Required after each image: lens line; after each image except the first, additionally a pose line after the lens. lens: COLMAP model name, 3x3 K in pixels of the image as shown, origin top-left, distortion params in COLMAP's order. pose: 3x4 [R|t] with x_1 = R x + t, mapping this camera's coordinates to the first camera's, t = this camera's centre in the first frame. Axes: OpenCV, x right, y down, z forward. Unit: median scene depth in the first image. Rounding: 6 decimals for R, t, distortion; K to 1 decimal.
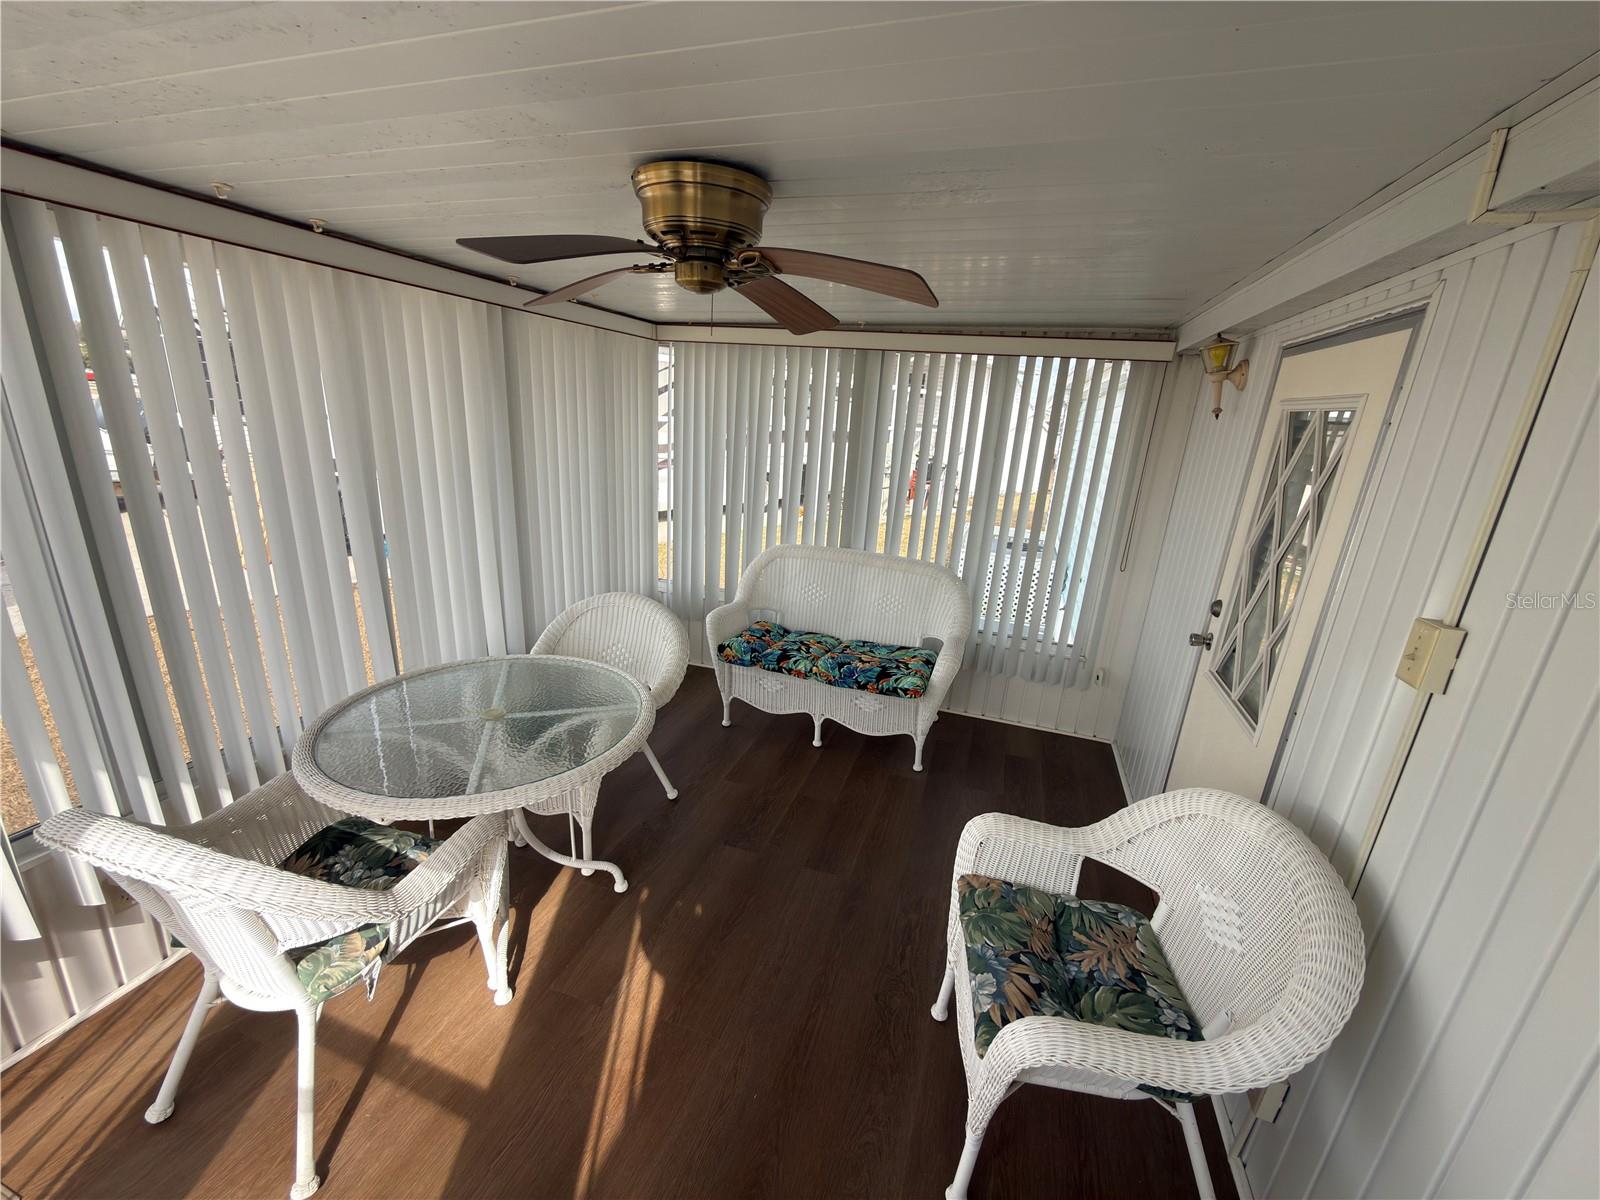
lens RADIAL K [[634.4, 0, 809.9], [0, 634.4, 597.3], [0, 0, 1]] dist [-0.000527, 0.000360]
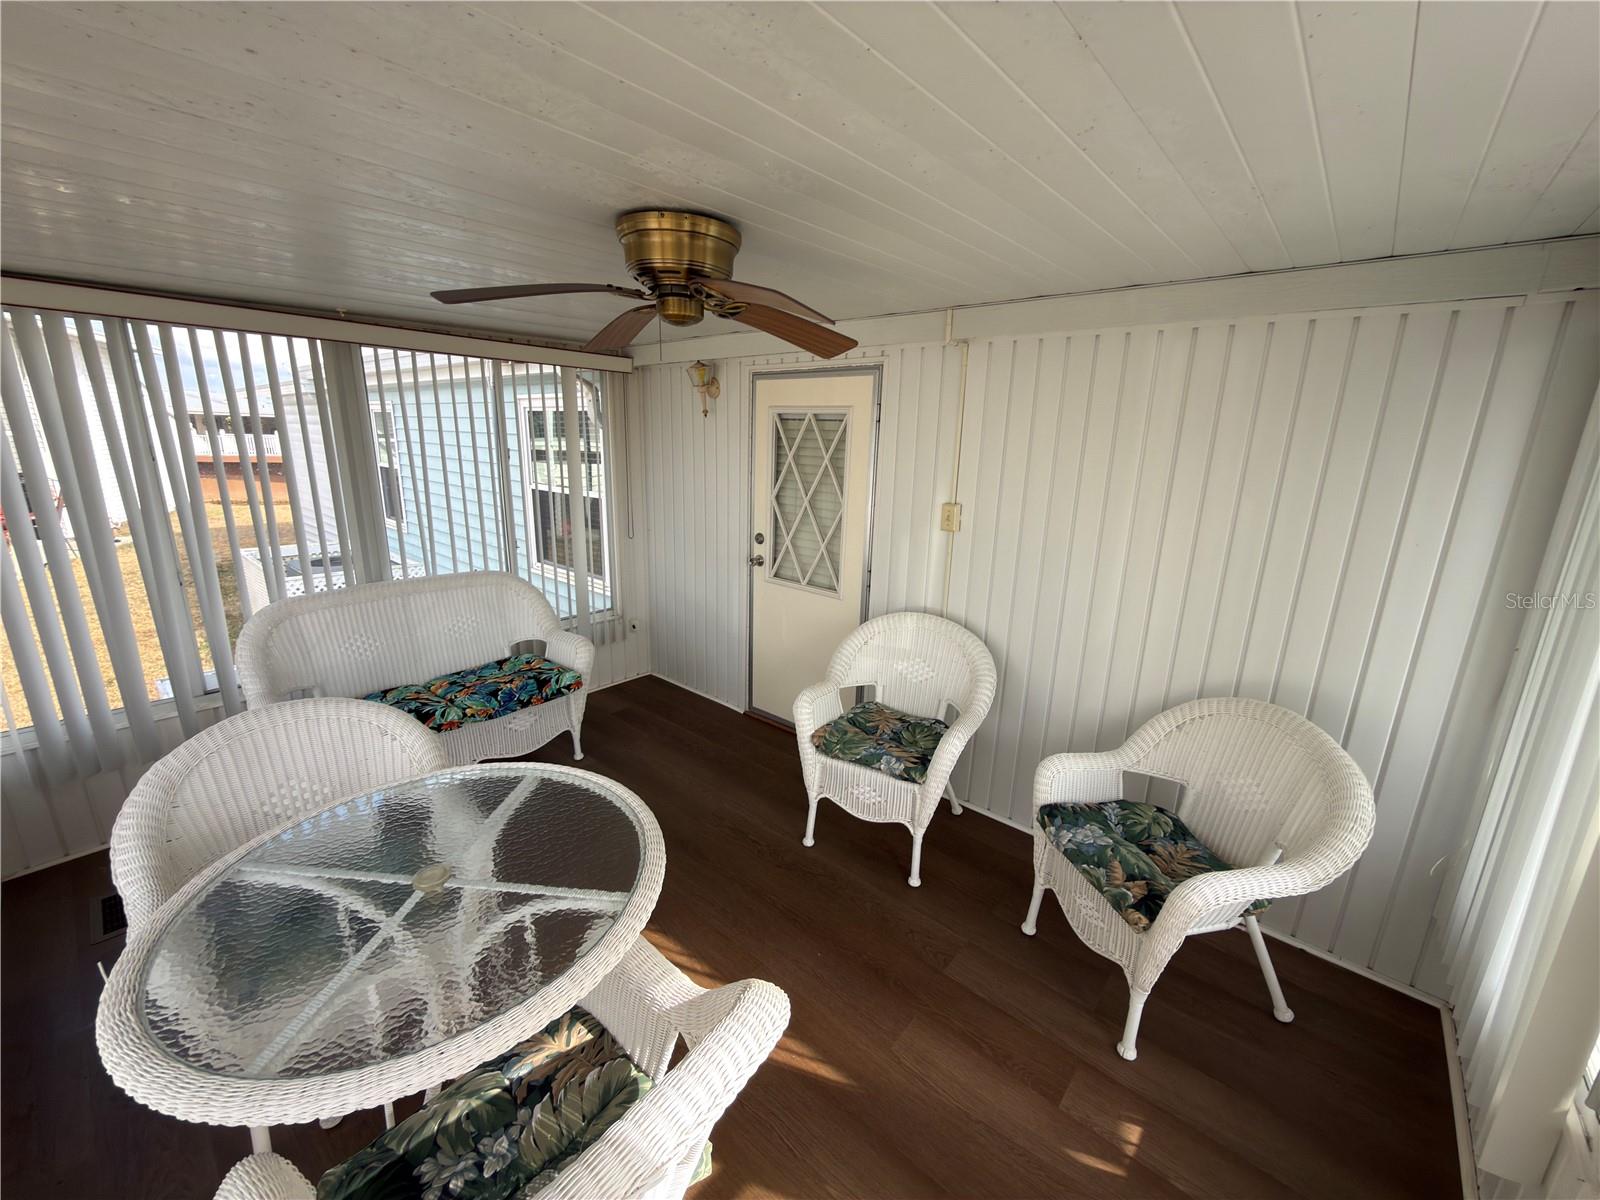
lens RADIAL K [[634.4, 0, 791.0], [0, 634.4, 593.6], [0, 0, 1]] dist [-0.000527, 0.000360]
pose [[0.399663, -0.273011, 0.875063, -0.552824], [0.261102, 0.948979, 0.176820, -0.082948], [-0.878690, 0.157813, 0.450555, 0.186378]]
